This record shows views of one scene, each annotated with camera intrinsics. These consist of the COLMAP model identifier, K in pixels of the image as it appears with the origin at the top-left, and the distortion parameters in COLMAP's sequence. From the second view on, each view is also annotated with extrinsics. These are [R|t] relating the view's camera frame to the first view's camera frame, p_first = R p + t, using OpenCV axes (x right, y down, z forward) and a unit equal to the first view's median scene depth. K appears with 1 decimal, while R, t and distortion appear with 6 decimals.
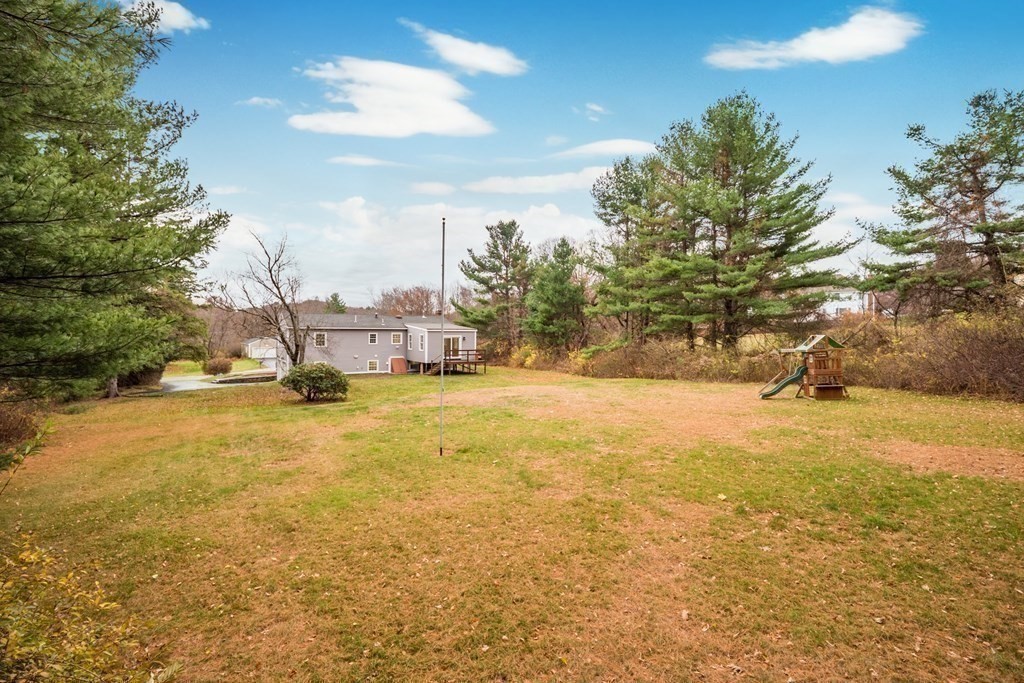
lens RADIAL K [[489.6, 0, 510.0], [0, 489.6, 330.6], [0, 0, 1]] dist [-0.001514, -0.000175]
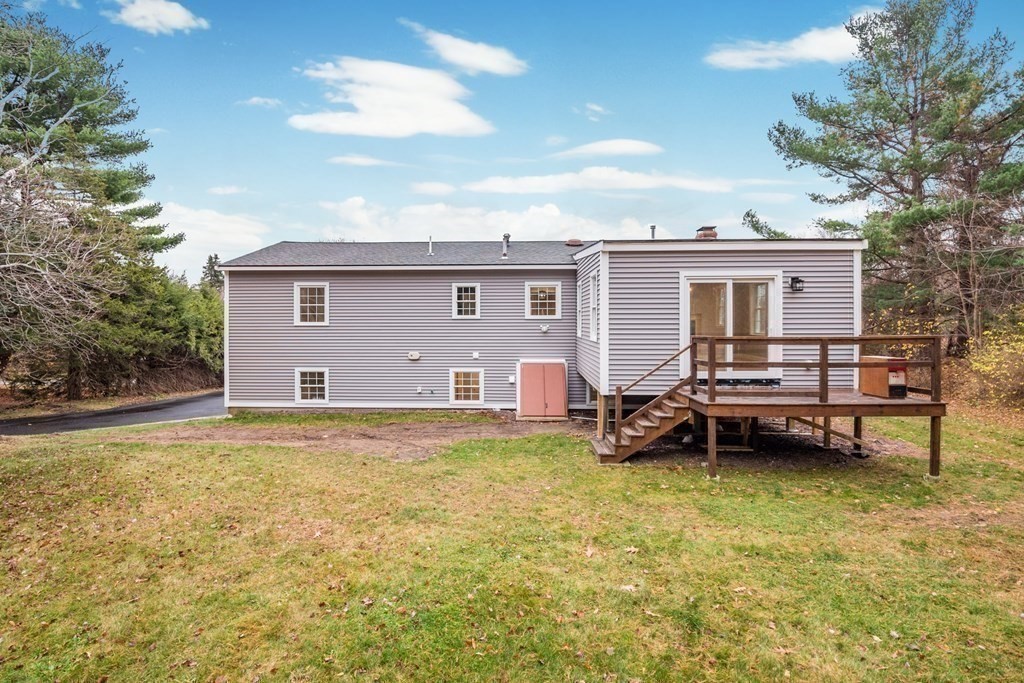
lens RADIAL K [[489.6, 0, 510.0], [0, 489.6, 330.6], [0, 0, 1]] dist [-0.001514, -0.000175]
pose [[0.828483, 0.004876, -0.559993, -0.078390], [-0.000656, 0.999970, 0.007737, 0.034460], [0.560014, -0.006043, 0.828461, 0.763305]]
